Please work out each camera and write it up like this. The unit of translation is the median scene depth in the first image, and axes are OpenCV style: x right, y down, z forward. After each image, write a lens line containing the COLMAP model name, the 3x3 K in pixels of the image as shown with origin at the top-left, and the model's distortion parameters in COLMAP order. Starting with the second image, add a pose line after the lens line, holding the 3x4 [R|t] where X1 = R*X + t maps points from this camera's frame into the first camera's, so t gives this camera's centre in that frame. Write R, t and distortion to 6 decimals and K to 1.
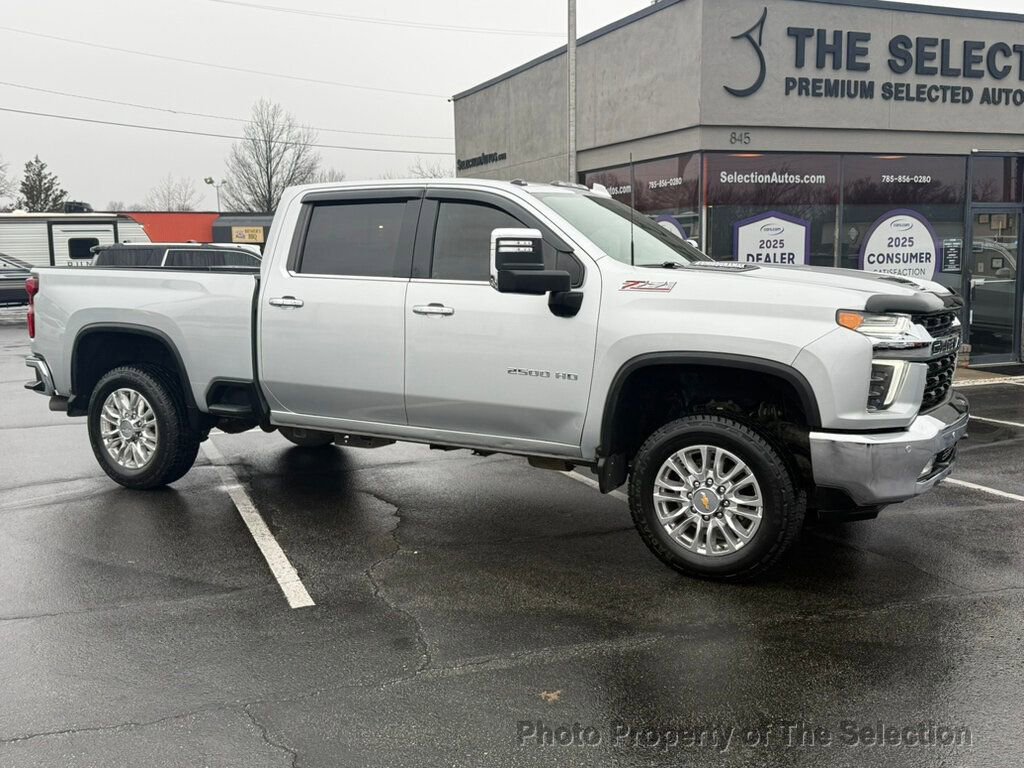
lens RADIAL K [[1061.5, 0, 530.7], [0, 1061.5, 387.7], [0, 0, 1]] dist [0.184038, -0.397498]
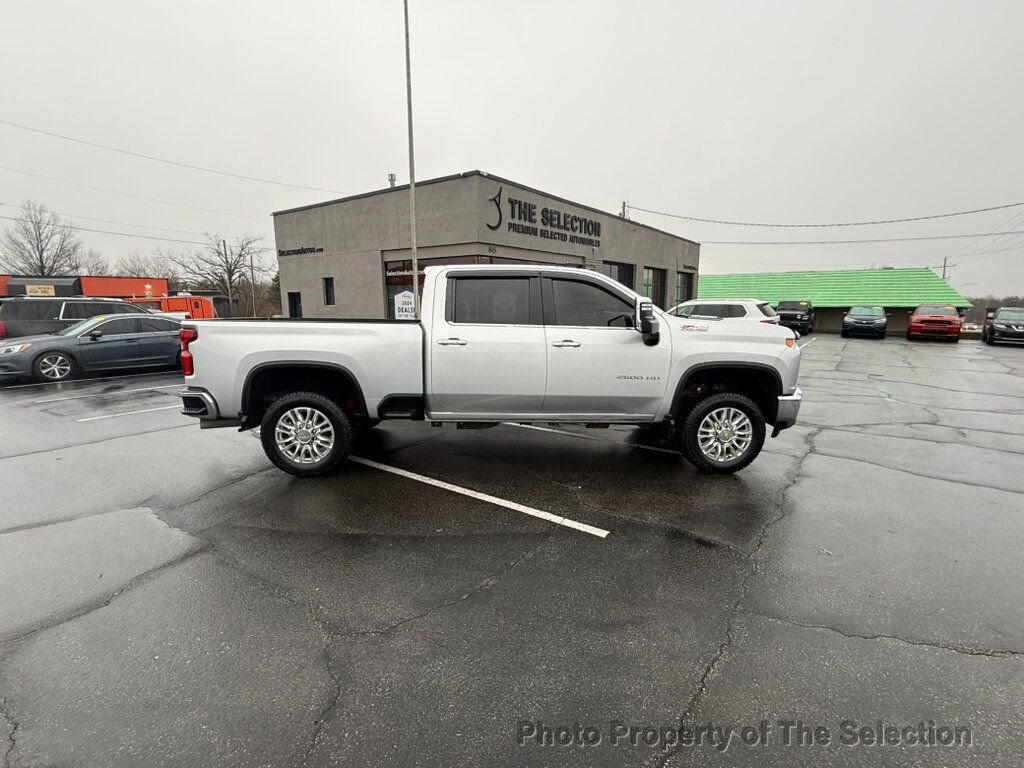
lens RADIAL K [[501.0, 0, 512.0], [0, 501.0, 384.0], [0, 0, 1]] dist [0.000424, 0.000074]
pose [[0.840540, -0.079227, 0.535925, -0.290216], [0.061184, 0.996802, 0.051399, -0.027233], [-0.538283, -0.010413, 0.842700, 0.183271]]
